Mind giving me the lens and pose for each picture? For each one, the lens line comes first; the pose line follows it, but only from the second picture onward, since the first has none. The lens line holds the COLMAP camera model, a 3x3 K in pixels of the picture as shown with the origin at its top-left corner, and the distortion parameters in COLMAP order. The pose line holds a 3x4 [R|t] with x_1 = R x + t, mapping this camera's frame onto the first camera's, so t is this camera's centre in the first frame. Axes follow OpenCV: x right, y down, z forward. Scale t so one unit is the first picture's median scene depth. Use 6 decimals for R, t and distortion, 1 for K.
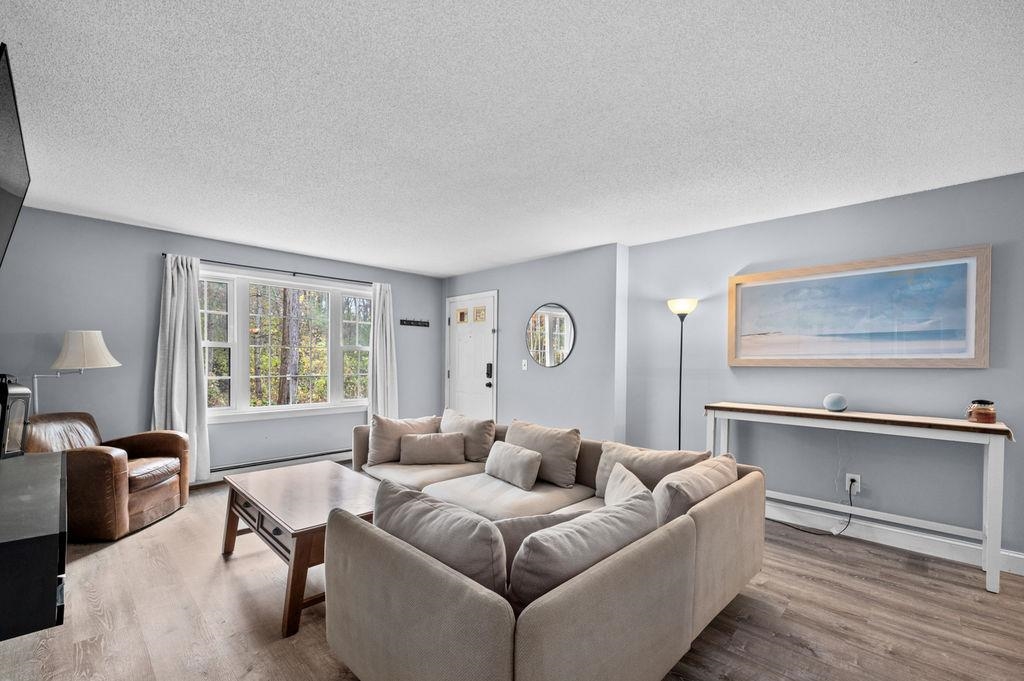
lens RADIAL K [[437.5, 0, 514.6], [0, 437.5, 359.5], [0, 0, 1]] dist [-0.000767, -0.000032]
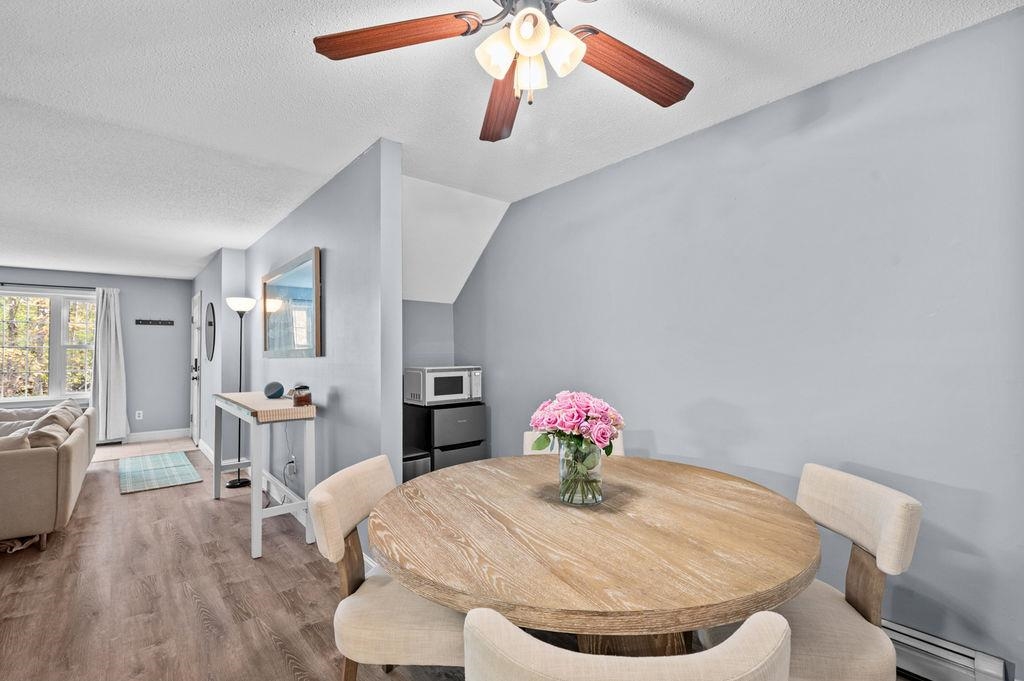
lens RADIAL K [[471.8, 0, 508.5], [0, 471.8, 337.4], [0, 0, 1]] dist [0.002470, 0.000318]
pose [[0.992889, -0.022224, -0.116950, 0.937634], [0.018799, 0.999364, -0.030311, 0.007030], [0.117549, 0.027897, 0.992675, -0.070051]]
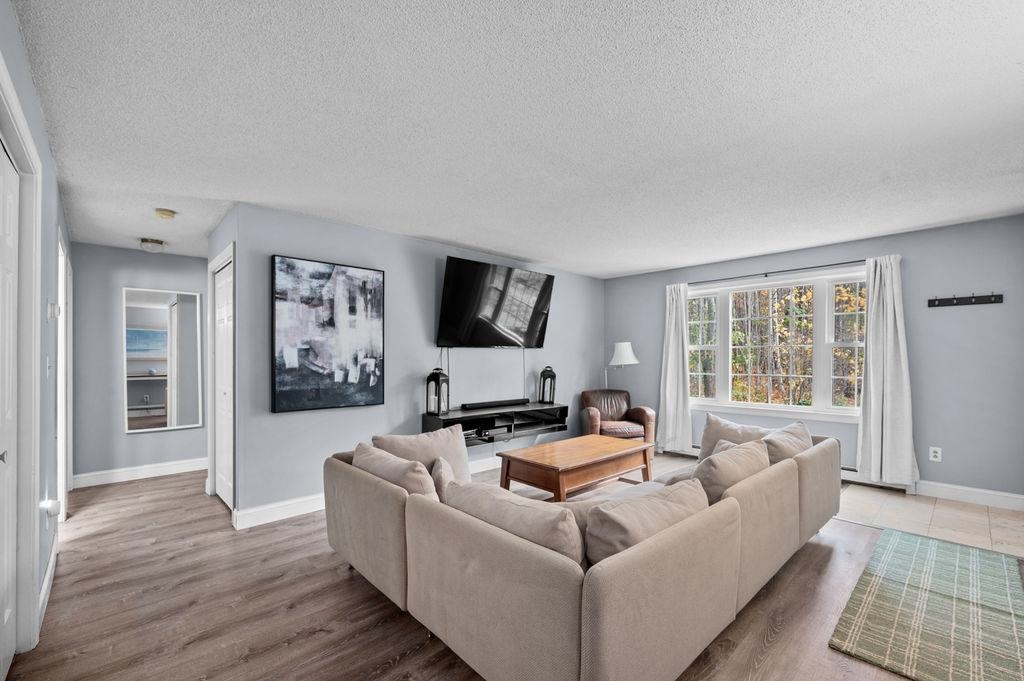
lens RADIAL K [[437.5, 0, 514.6], [0, 437.5, 359.5], [0, 0, 1]] dist [-0.000767, -0.000032]
pose [[-0.046160, -0.004208, -0.998925, 0.523309], [0.002233, 0.999988, -0.004316, 0.003824], [0.998932, -0.002430, -0.046150, 0.457077]]
